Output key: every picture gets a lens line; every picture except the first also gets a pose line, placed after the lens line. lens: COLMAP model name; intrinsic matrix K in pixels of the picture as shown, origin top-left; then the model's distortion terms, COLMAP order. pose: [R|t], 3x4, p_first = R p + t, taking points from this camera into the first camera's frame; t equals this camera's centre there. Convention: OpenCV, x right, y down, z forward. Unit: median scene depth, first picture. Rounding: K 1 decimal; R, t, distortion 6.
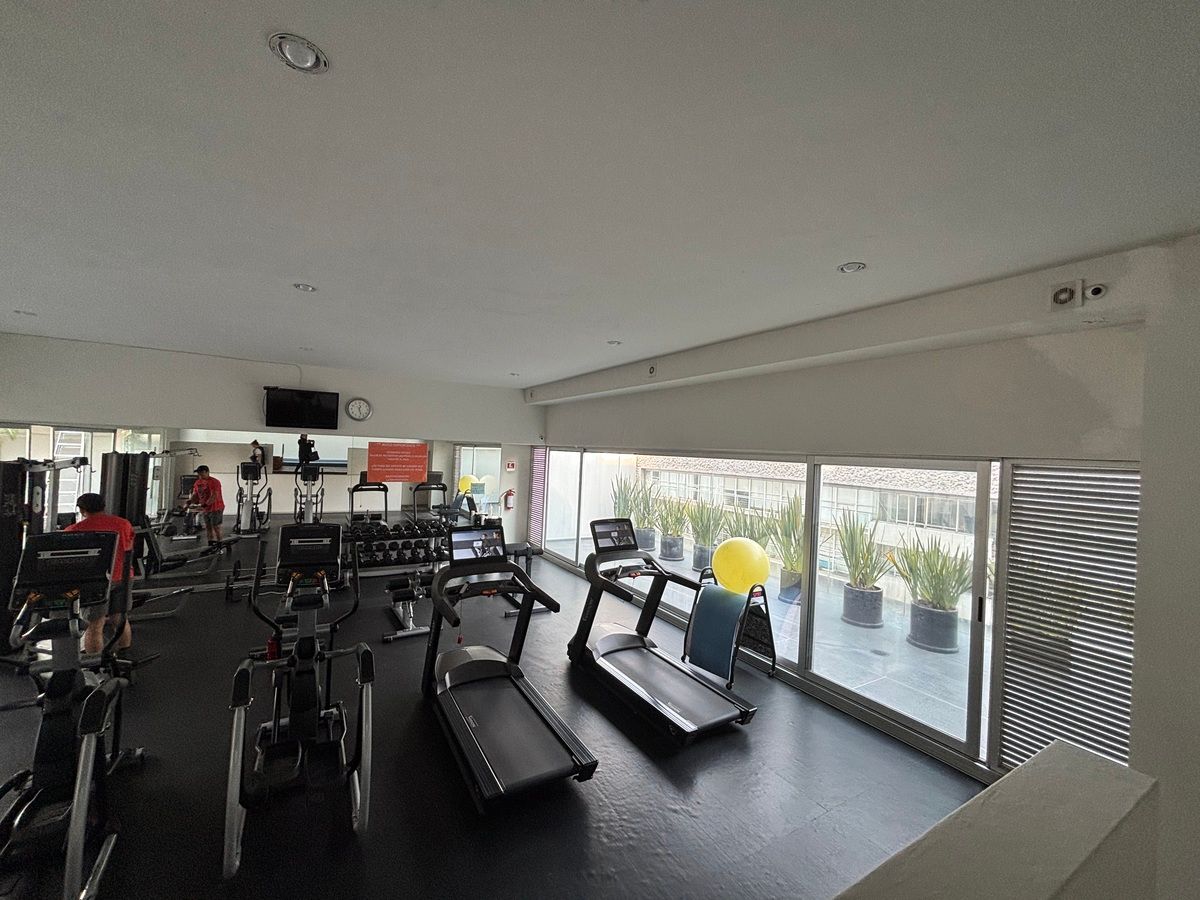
lens RADIAL K [[486.8, 0, 601.4], [0, 486.8, 448.9], [0, 0, 1]] dist [0.000175, 0.000078]
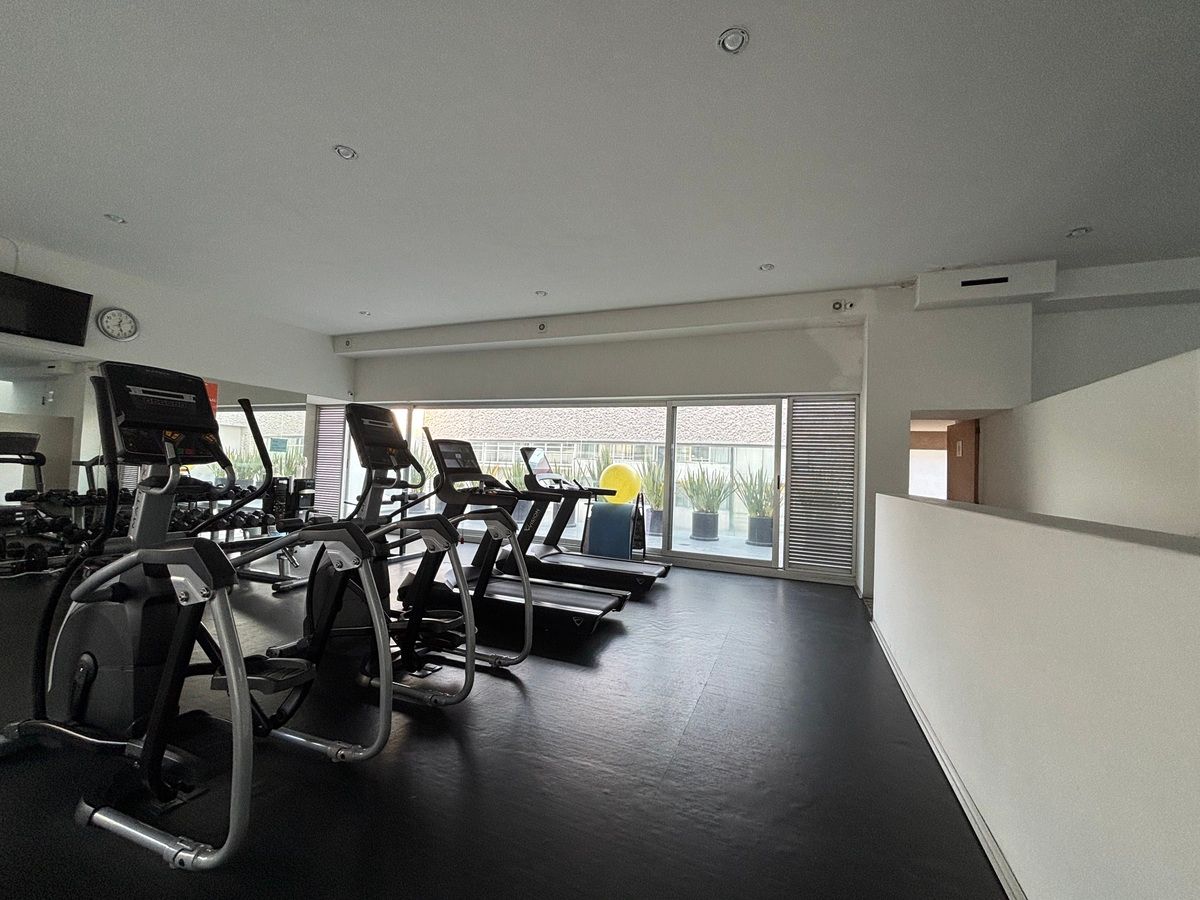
lens RADIAL K [[486.8, 0, 596.1], [0, 486.8, 449.1], [0, 0, 1]] dist [0.000175, 0.000078]
pose [[0.800971, 0.016588, 0.598473, -0.776816], [-0.009346, 0.999841, -0.015204, 0.236170], [-0.598630, 0.006585, 0.800999, -0.008966]]
